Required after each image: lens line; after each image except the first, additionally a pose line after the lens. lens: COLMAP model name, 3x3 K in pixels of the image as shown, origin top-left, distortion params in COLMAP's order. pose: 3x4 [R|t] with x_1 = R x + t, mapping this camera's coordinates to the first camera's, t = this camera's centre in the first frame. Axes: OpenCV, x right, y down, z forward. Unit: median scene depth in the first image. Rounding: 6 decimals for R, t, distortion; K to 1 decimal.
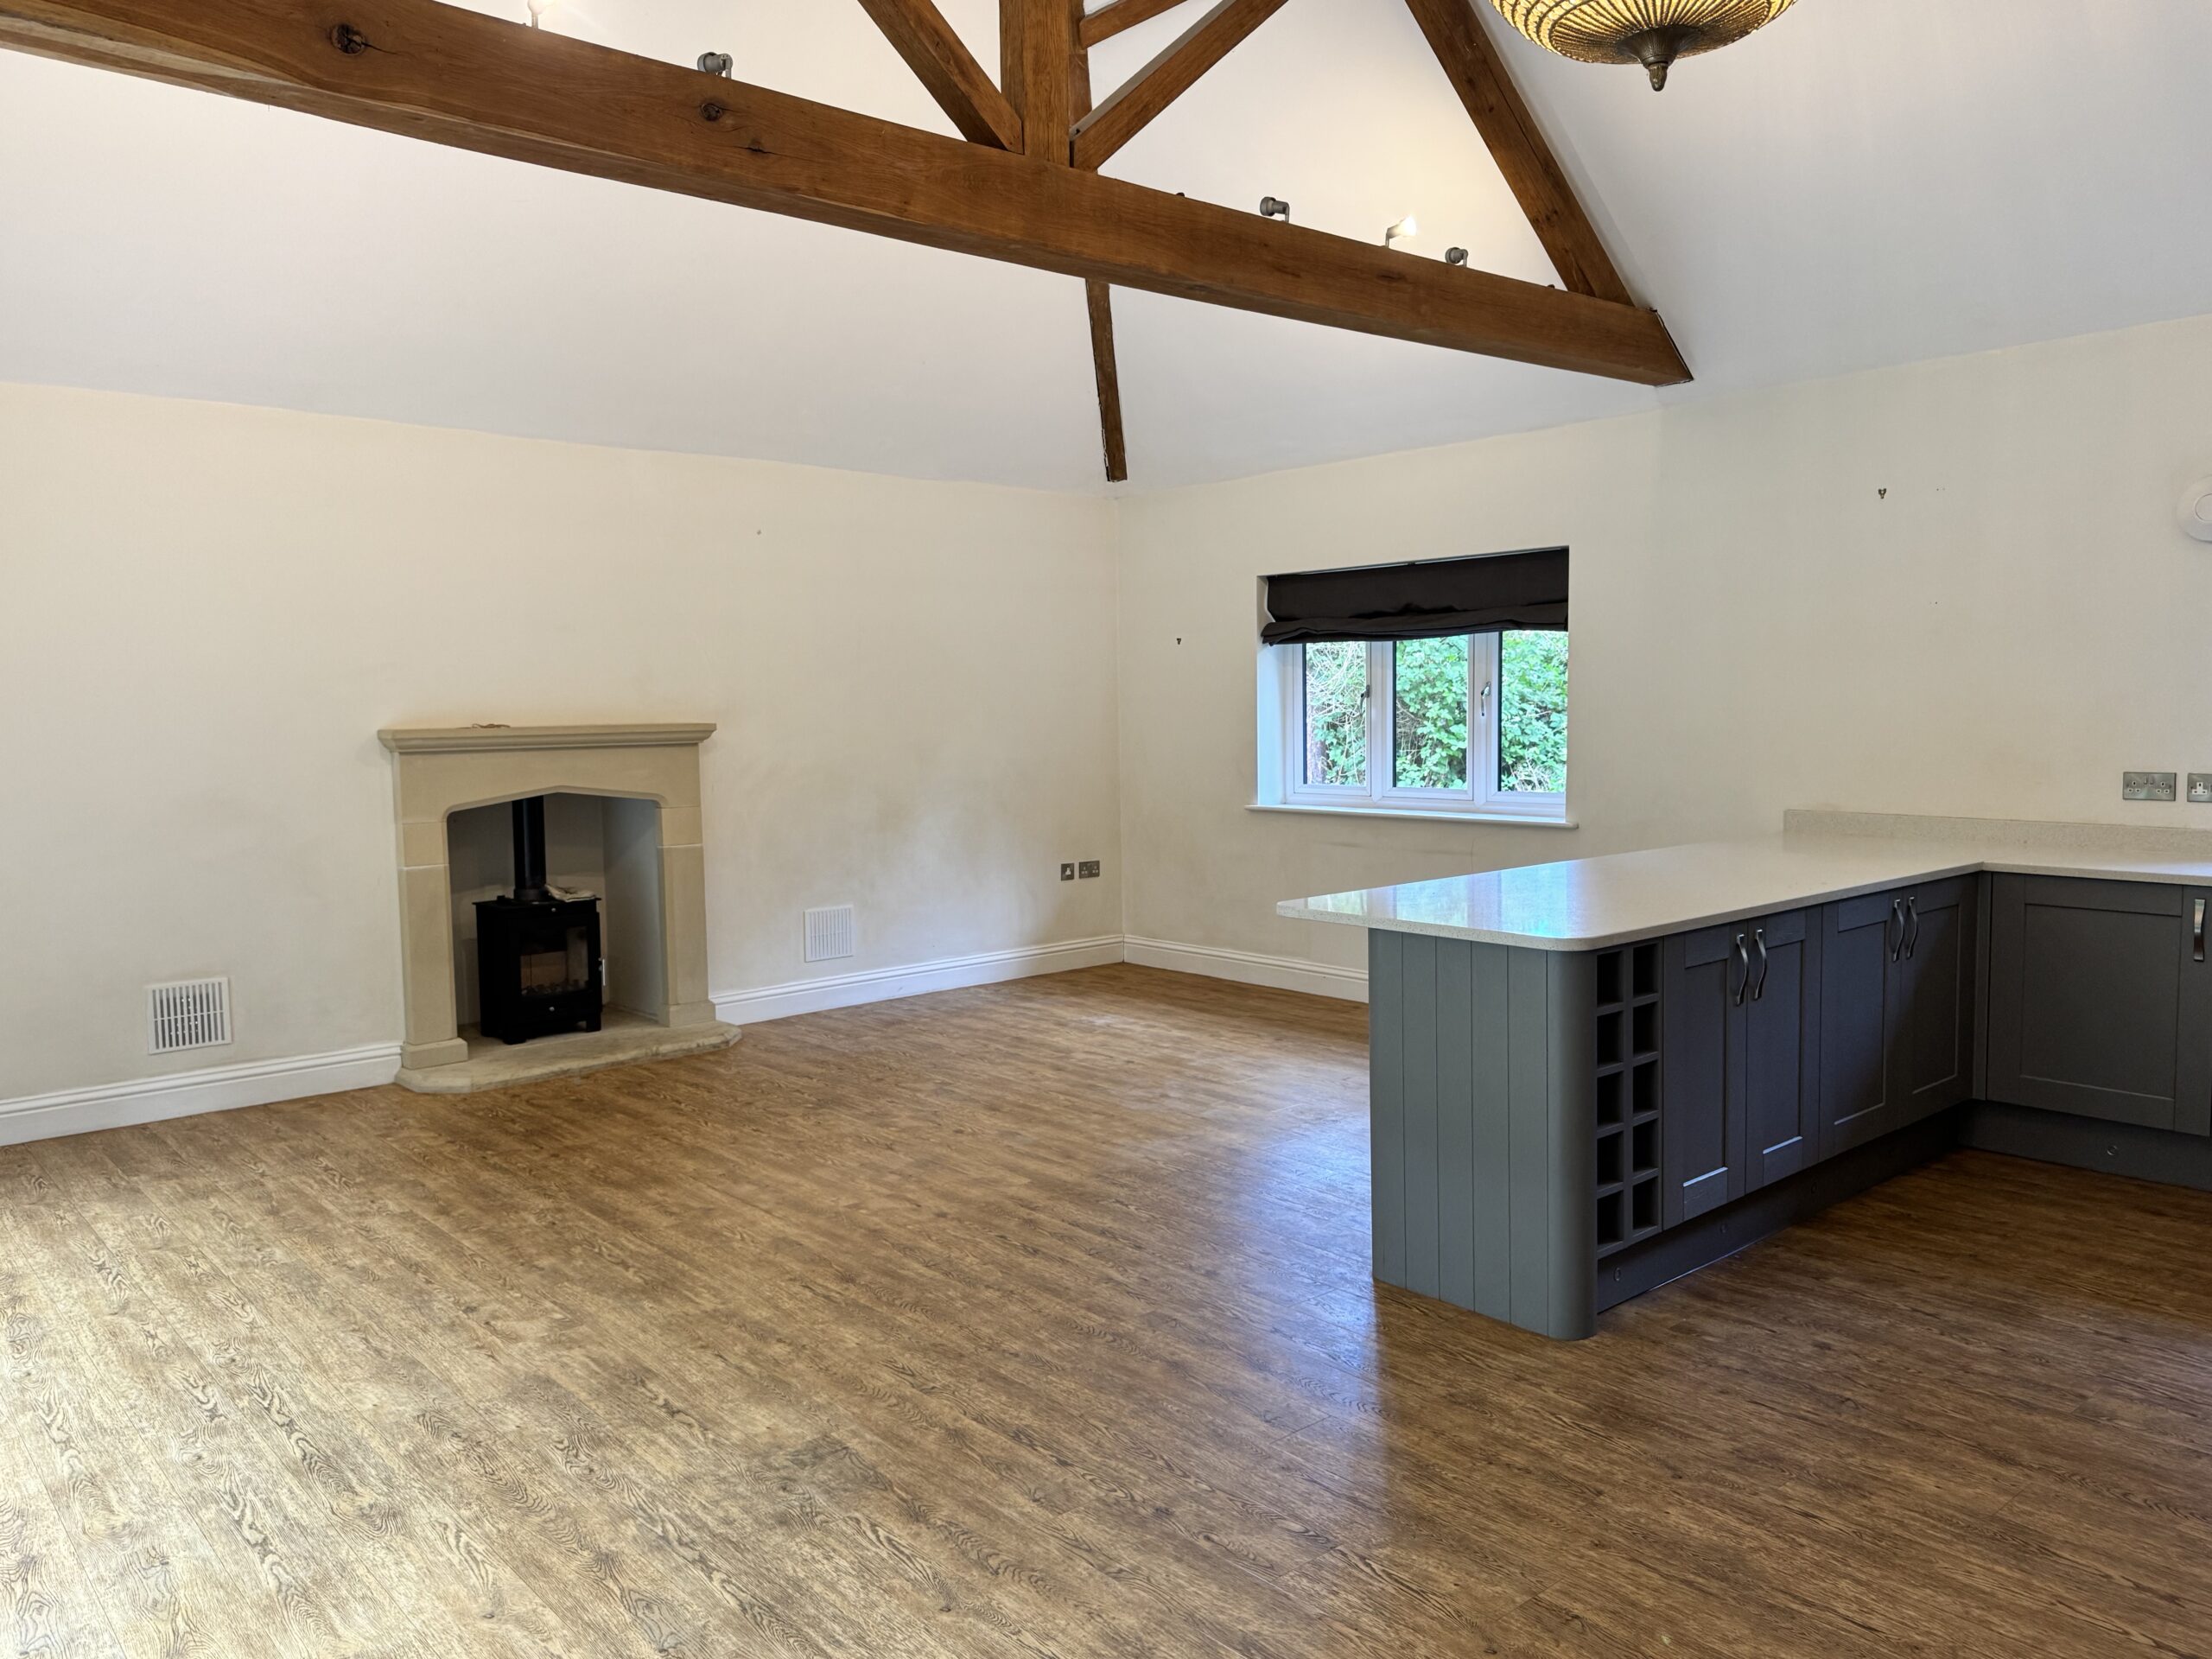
lens RADIAL K [[1633.7, 0, 1122.2], [0, 1633.7, 815.1], [0, 0, 1]] dist [0.053246, -0.028406]
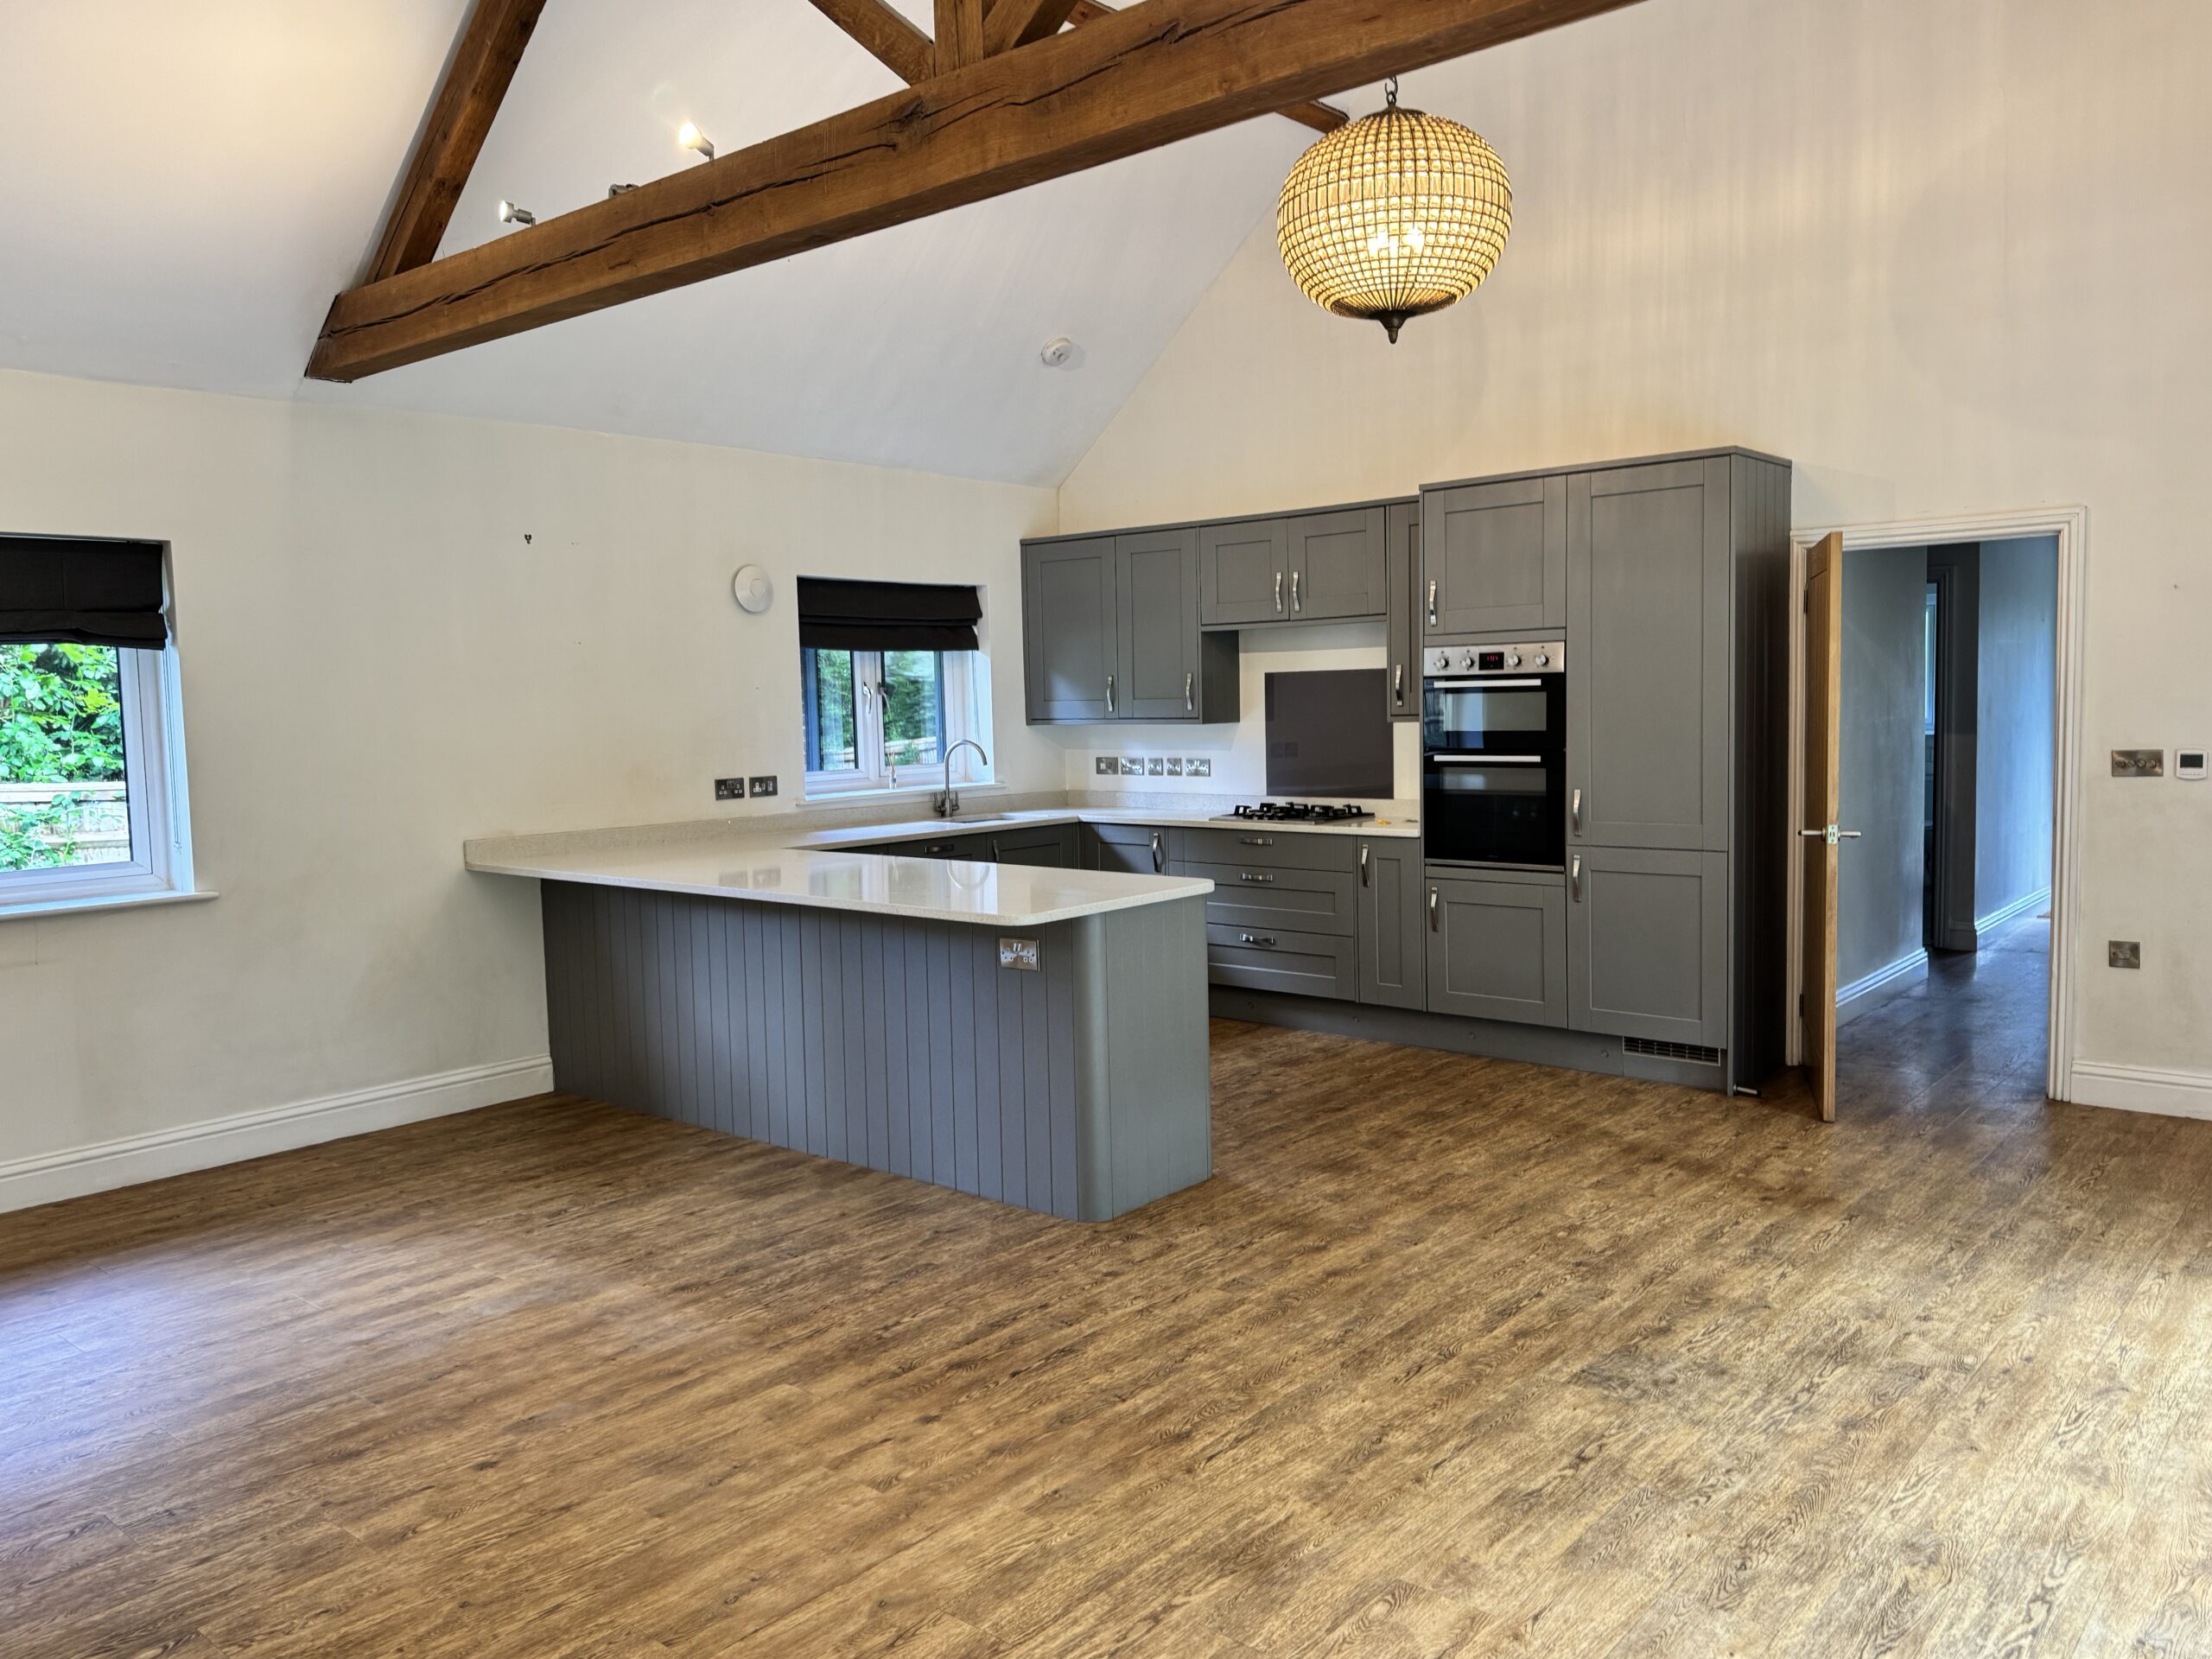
lens RADIAL K [[1633.7, 0, 1118.0], [0, 1633.7, 832.1], [0, 0, 1]] dist [0.053246, -0.028406]
pose [[-0.147993, -0.064515, 0.986882, -0.952513], [0.102844, 0.991456, 0.080237, -0.073236], [-0.983627, 0.113370, -0.140094, 1.143350]]
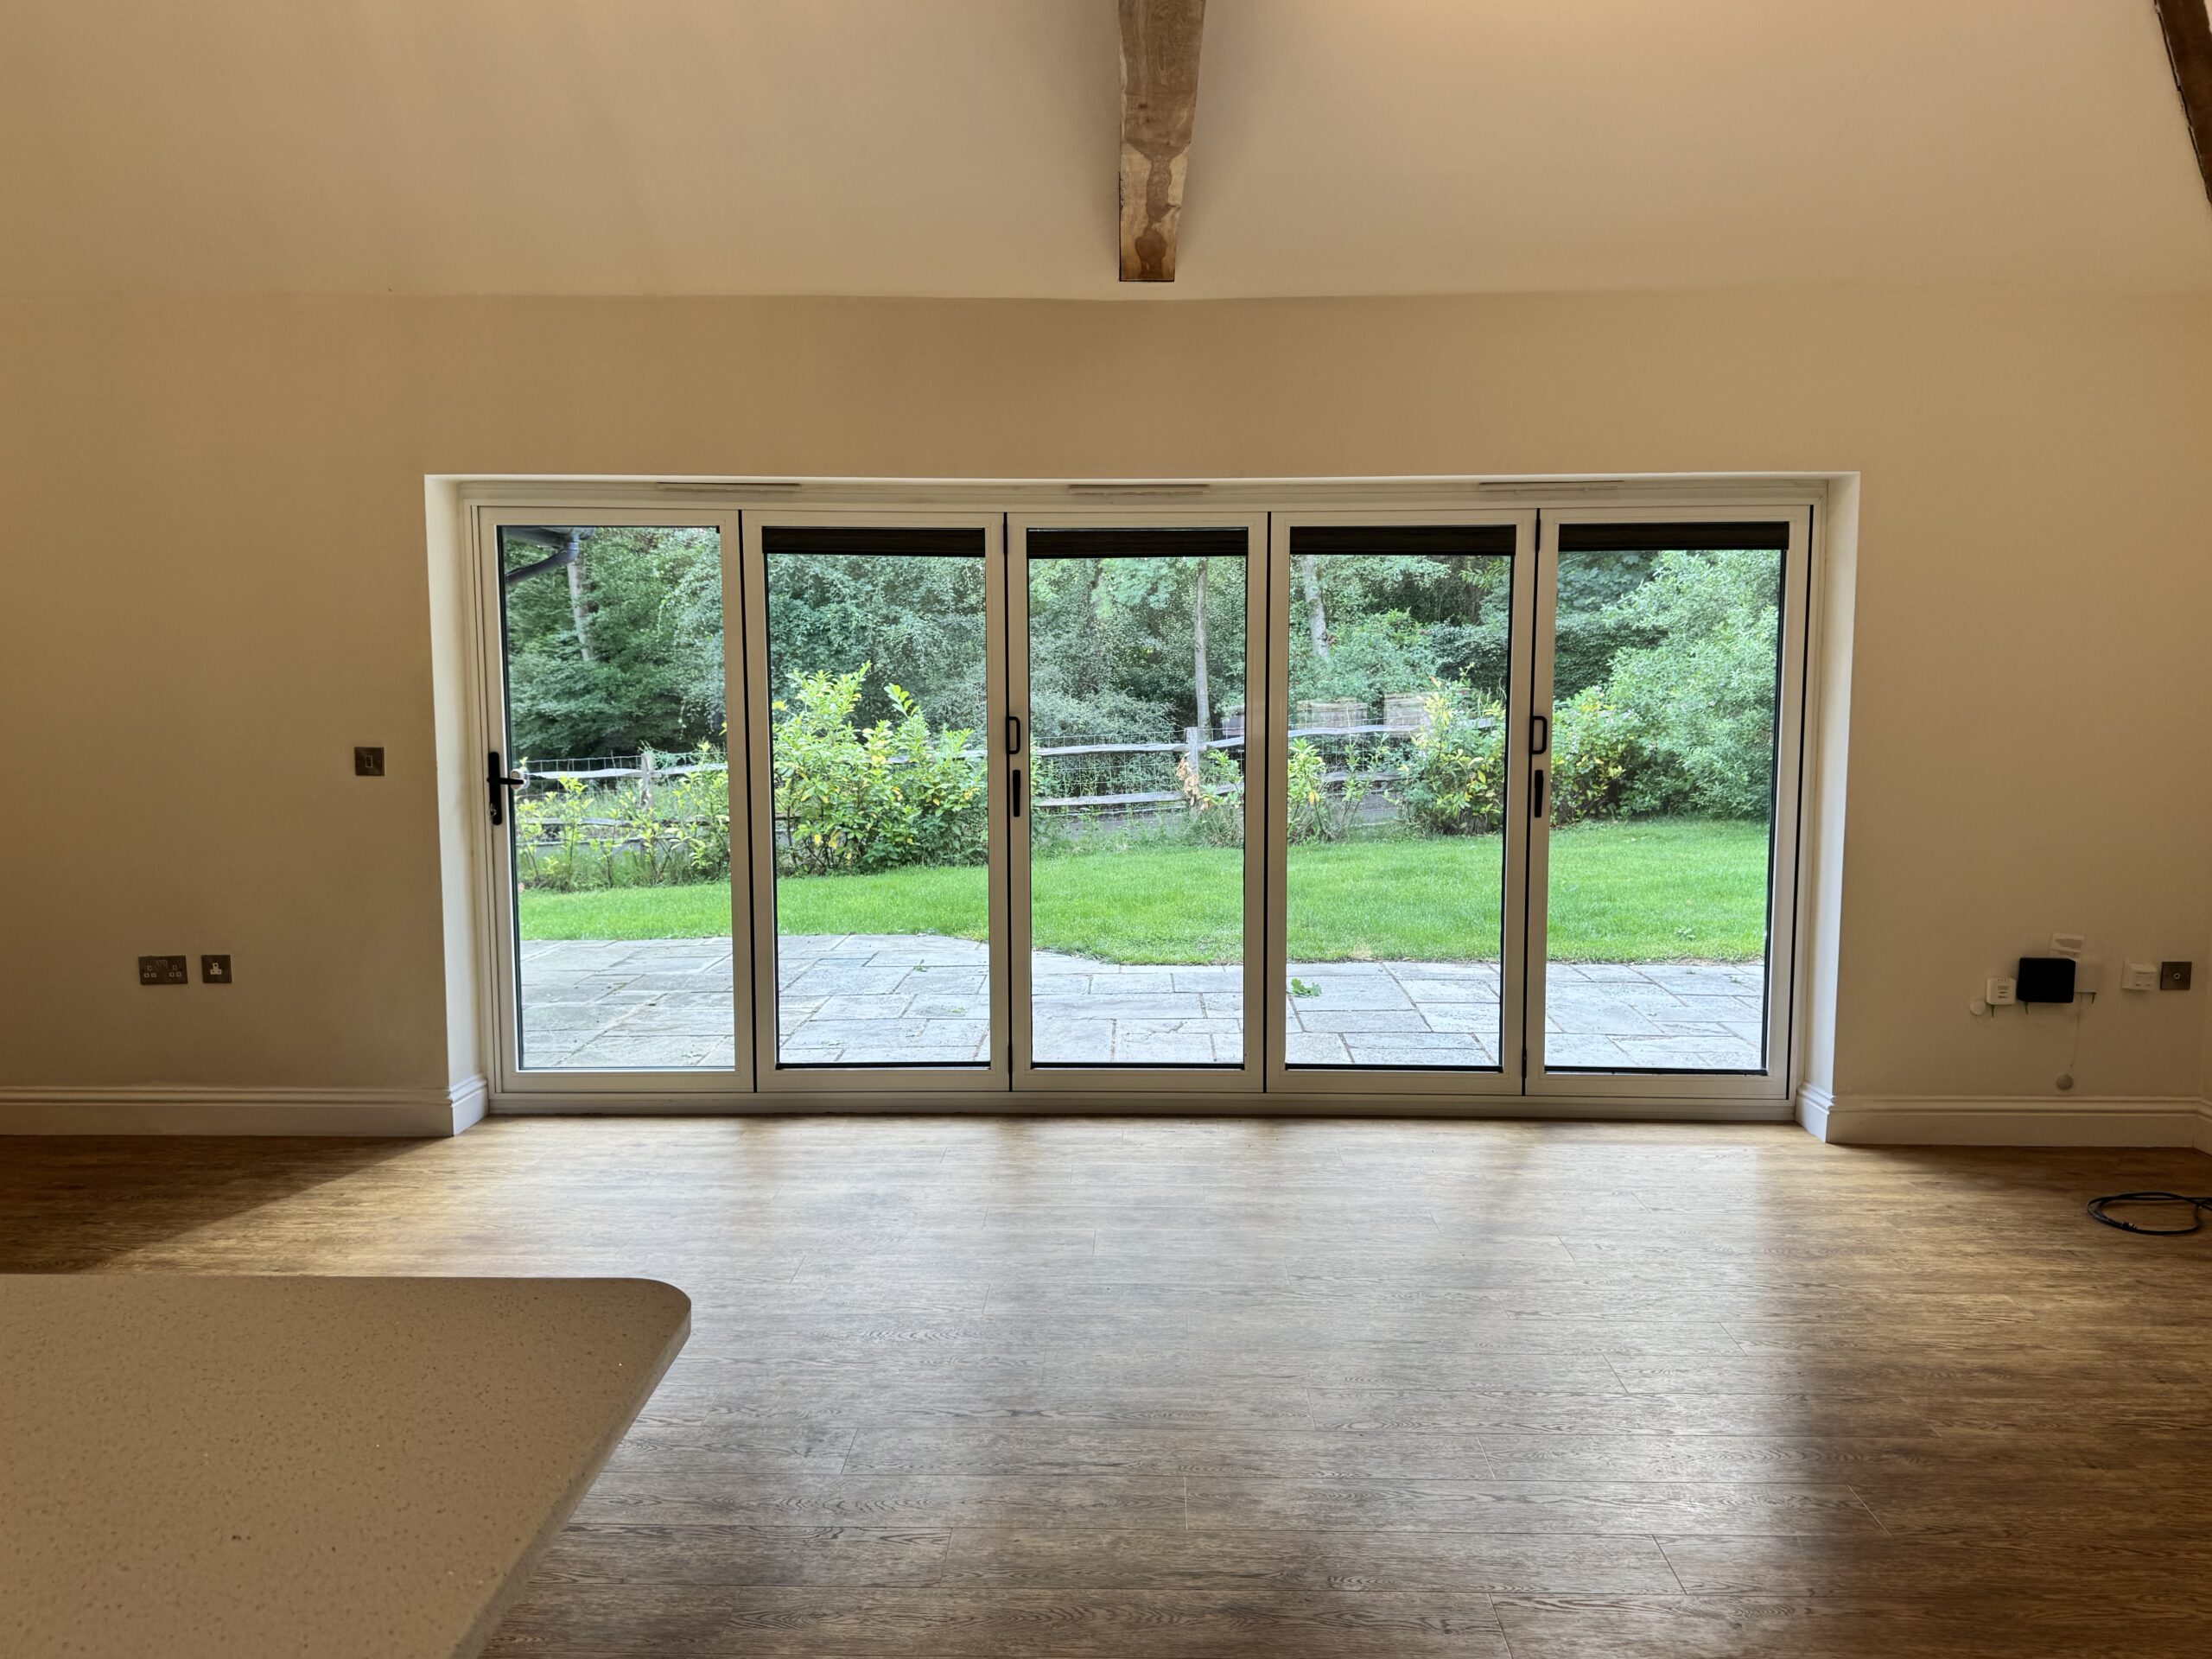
lens RADIAL K [[1633.7, 0, 1090.0], [0, 1633.7, 827.7], [0, 0, 1]] dist [0.053246, -0.028406]
pose [[-0.676817, 0.091490, -0.730444, 0.310375], [-0.047197, 0.984813, 0.167082, -0.113447], [0.734637, 0.147559, -0.662219, 1.369821]]
